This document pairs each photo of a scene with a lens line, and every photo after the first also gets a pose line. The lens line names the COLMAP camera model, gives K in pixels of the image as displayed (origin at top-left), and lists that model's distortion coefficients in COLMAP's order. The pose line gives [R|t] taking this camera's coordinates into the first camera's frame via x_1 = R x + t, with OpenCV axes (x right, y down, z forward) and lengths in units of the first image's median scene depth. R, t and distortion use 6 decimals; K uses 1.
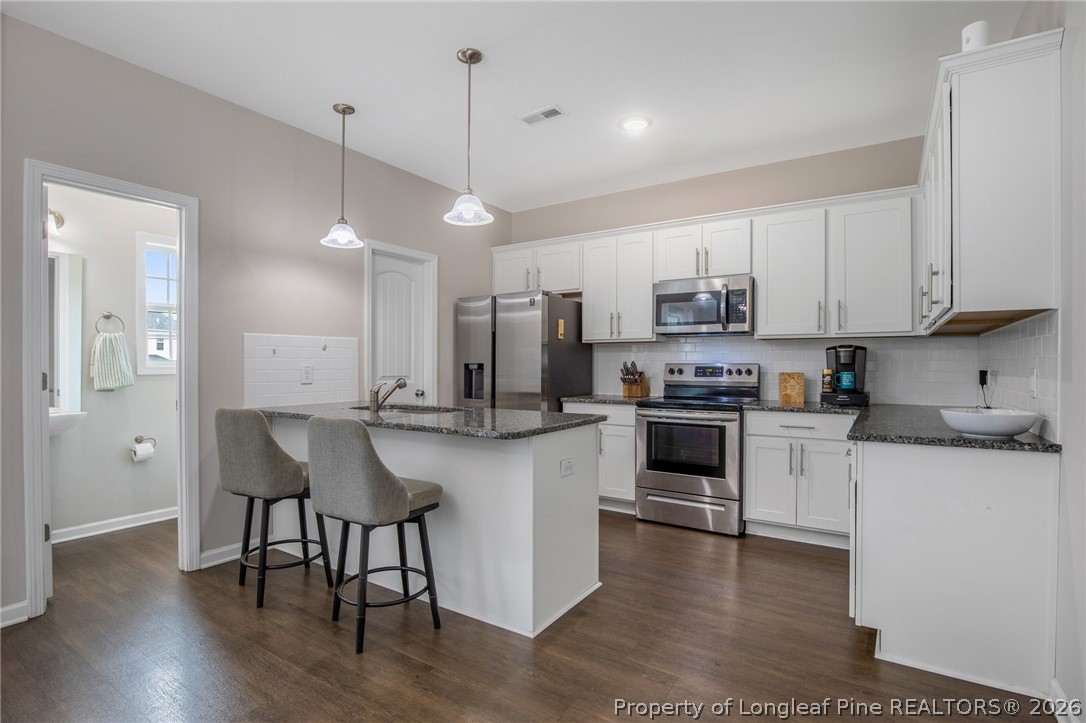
lens RADIAL K [[521.0, 0, 544.7], [0, 521.0, 366.1], [0, 0, 1]] dist [-0.030146, 0.001050]
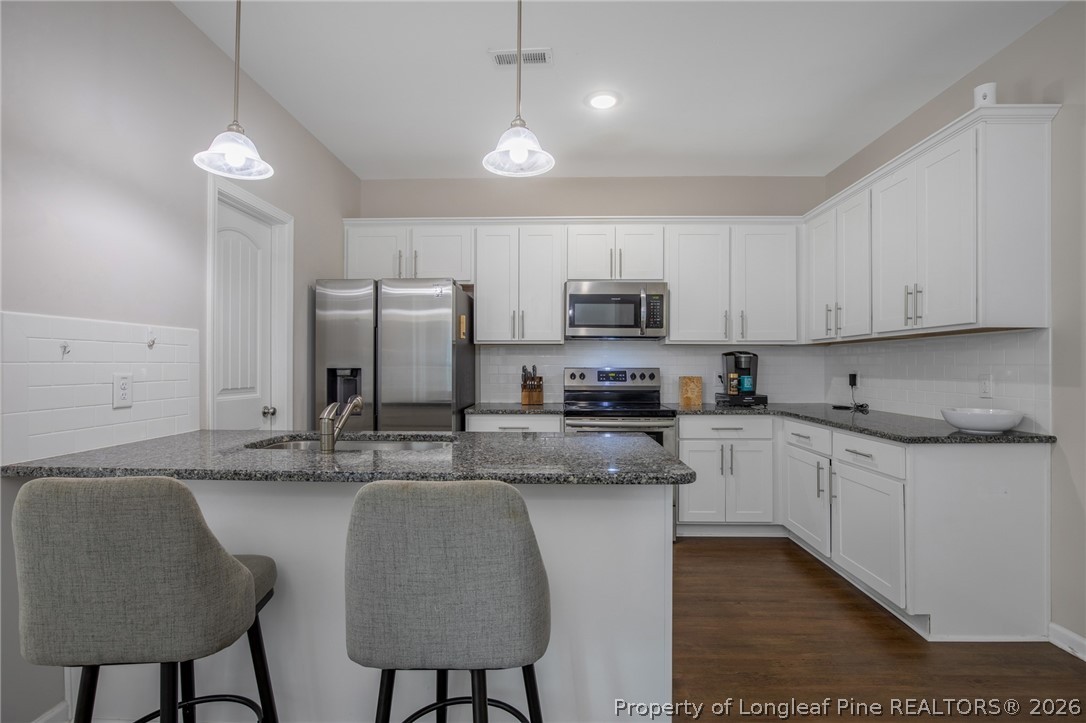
lens RADIAL K [[502.6, 0, 542.0], [0, 502.6, 365.1], [0, 0, 1]] dist [-0.024778, 0.001163]
pose [[0.854224, 0.000104, 0.519905, -0.318015], [0.001404, 0.999996, -0.002507, -0.008861], [-0.519903, 0.002871, 0.854221, 0.280357]]
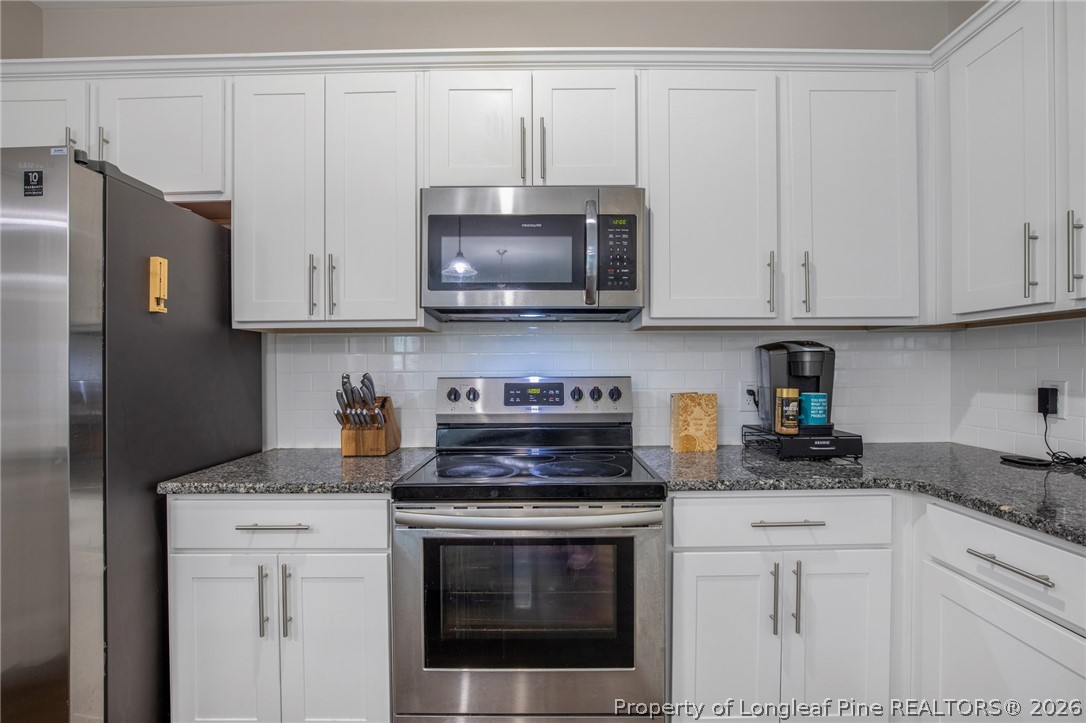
lens RADIAL K [[511.8, 0, 542.0], [0, 511.8, 372.5], [0, 0, 1]] dist [-0.028021, 0.000350]
pose [[0.836363, -0.011569, 0.548055, 0.069819], [0.008691, 0.999931, 0.007846, -0.013944], [-0.548108, -0.001799, 0.836406, 0.656347]]
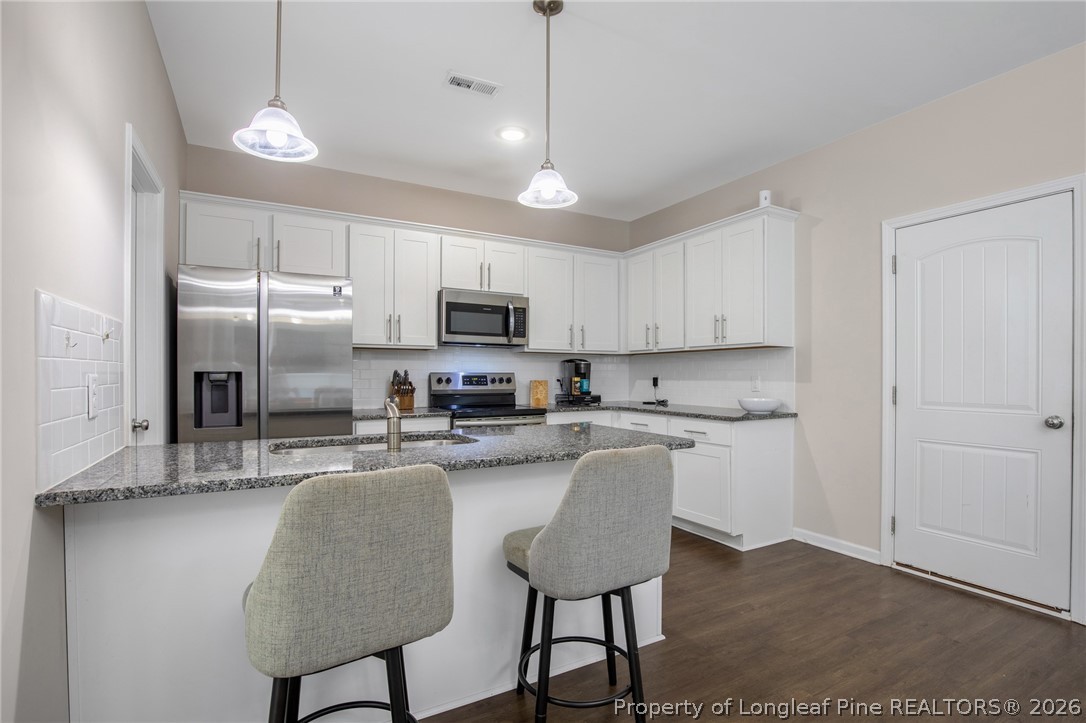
lens RADIAL K [[521.7, 0, 543.8], [0, 521.7, 374.9], [0, 0, 1]] dist [-0.033693, -0.000394]
pose [[0.463329, -0.001826, 0.886185, -0.605904], [0.001589, 0.999998, 0.001229, -0.001823], [-0.886185, 0.000839, 0.463331, 0.421861]]
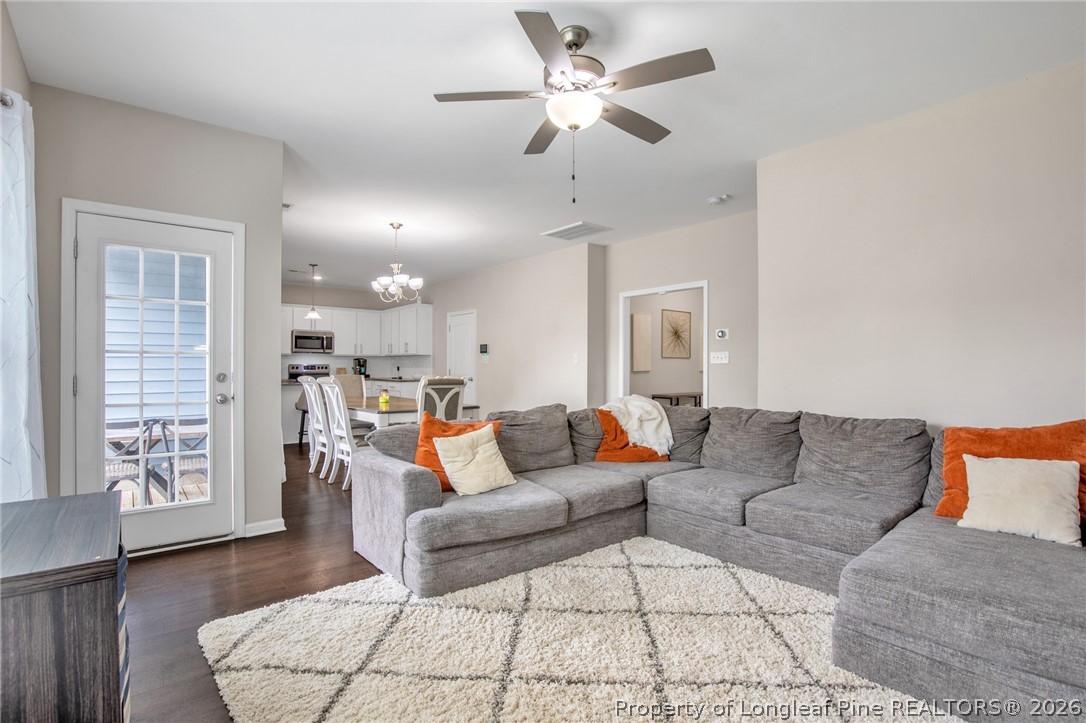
lens RADIAL K [[521.0, 0, 544.7], [0, 521.0, 366.1], [0, 0, 1]] dist [-0.030146, 0.001050]
pose [[0.291494, 0.002027, 0.956570, -1.846431], [0.001103, 0.999996, -0.002455, 0.010823], [-0.956572, 0.001771, 0.291491, -0.837477]]
